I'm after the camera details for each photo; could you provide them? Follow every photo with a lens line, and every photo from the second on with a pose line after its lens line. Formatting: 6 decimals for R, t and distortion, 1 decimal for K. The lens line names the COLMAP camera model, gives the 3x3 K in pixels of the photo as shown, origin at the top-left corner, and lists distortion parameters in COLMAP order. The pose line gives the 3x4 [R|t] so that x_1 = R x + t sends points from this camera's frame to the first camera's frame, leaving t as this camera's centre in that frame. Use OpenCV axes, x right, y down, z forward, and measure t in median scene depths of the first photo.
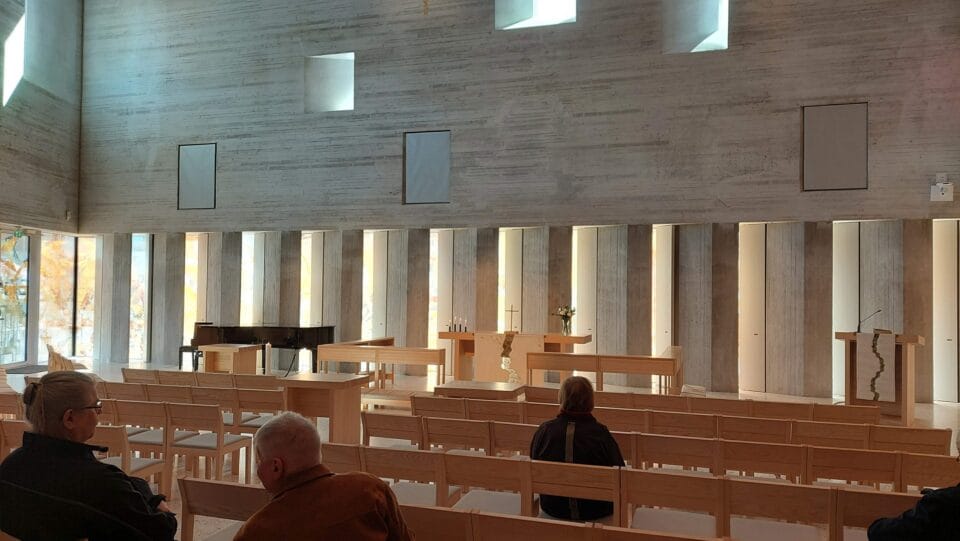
lens RADIAL K [[694.3, 0, 484.5], [0, 694.3, 279.7], [0, 0, 1]] dist [0.042016, -0.018559]
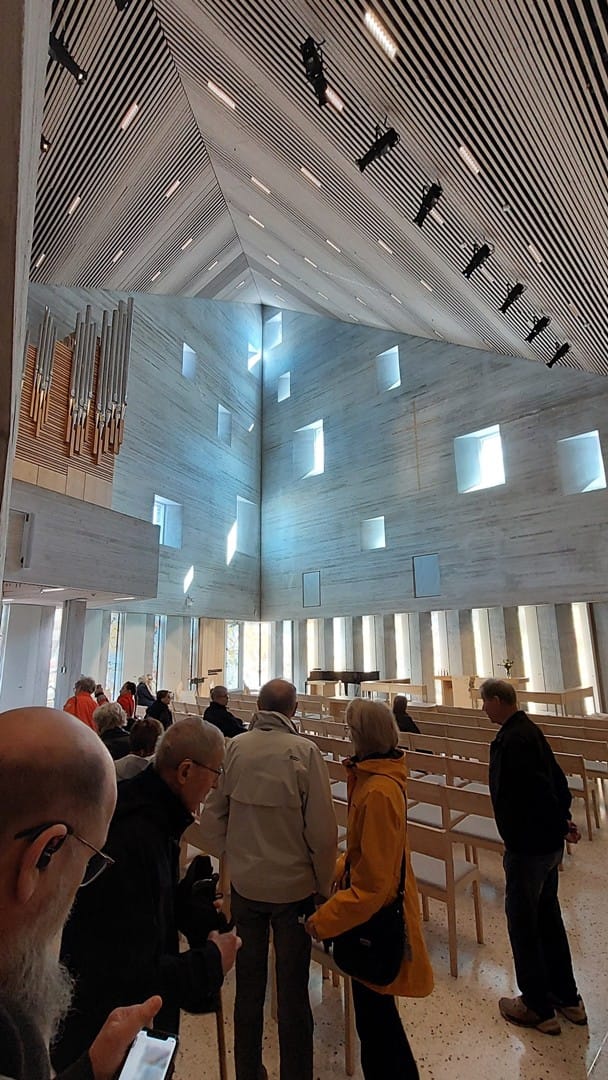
lens RADIAL K [[485.6, 0, 304.4], [0, 485.6, 538.7], [0, 0, 1]] dist [0.026196, 0.000198]
pose [[0.890835, -0.119720, -0.438269, 0.191364], [0.032497, 0.978976, -0.201368, -0.018802], [0.453163, 0.165143, 0.875997, -0.214459]]
